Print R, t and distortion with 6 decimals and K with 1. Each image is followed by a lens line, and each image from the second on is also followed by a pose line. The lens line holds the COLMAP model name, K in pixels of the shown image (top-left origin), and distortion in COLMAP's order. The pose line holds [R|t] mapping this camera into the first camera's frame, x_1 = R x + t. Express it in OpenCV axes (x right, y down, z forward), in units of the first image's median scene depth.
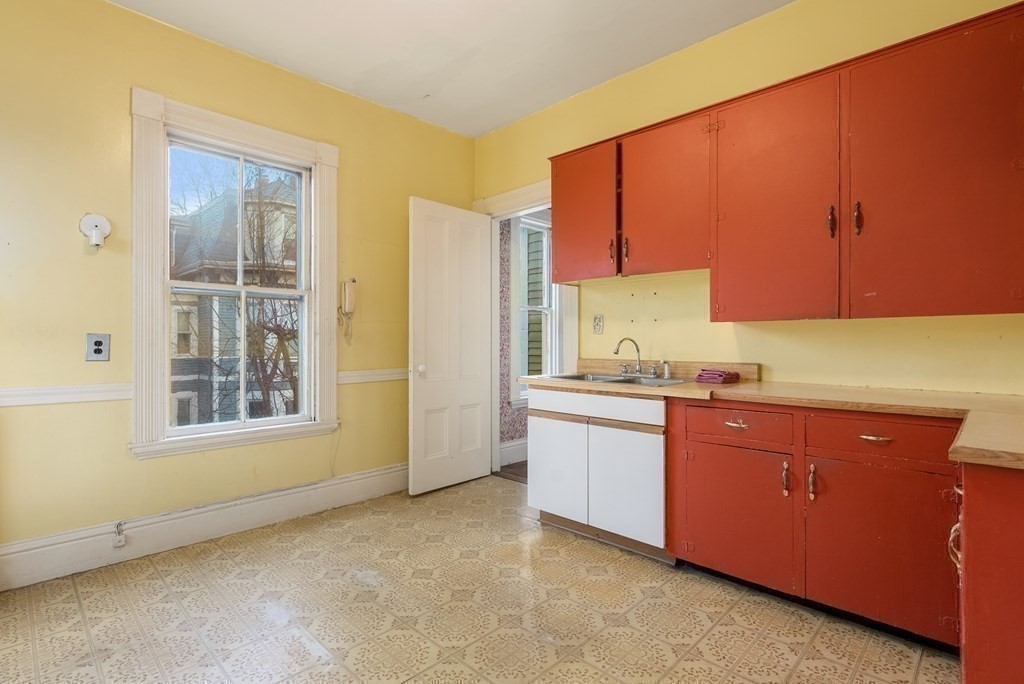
lens RADIAL K [[501.9, 0, 512.0], [0, 501.9, 342.0], [0, 0, 1]] dist [-0.001295, -0.000128]
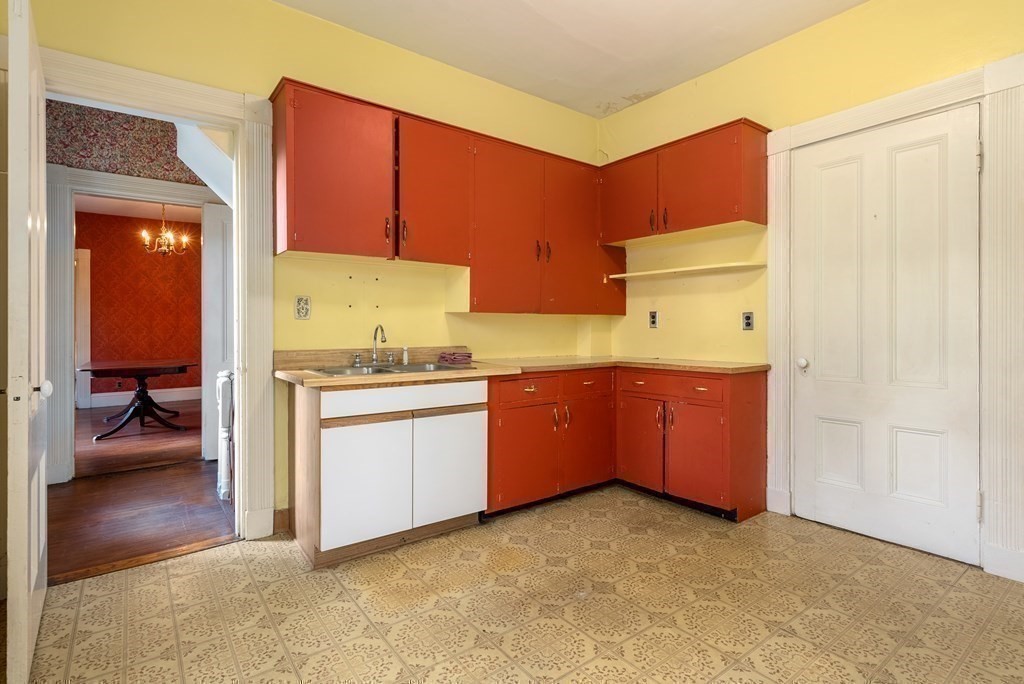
lens RADIAL K [[502.9, 0, 511.6], [0, 502.9, 332.0], [0, 0, 1]] dist [-0.001239, 0.000155]
pose [[0.149344, -0.007370, 0.988758, -0.818003], [0.003276, 0.999970, 0.006958, -0.000708], [-0.988780, 0.002200, 0.149364, 0.767374]]
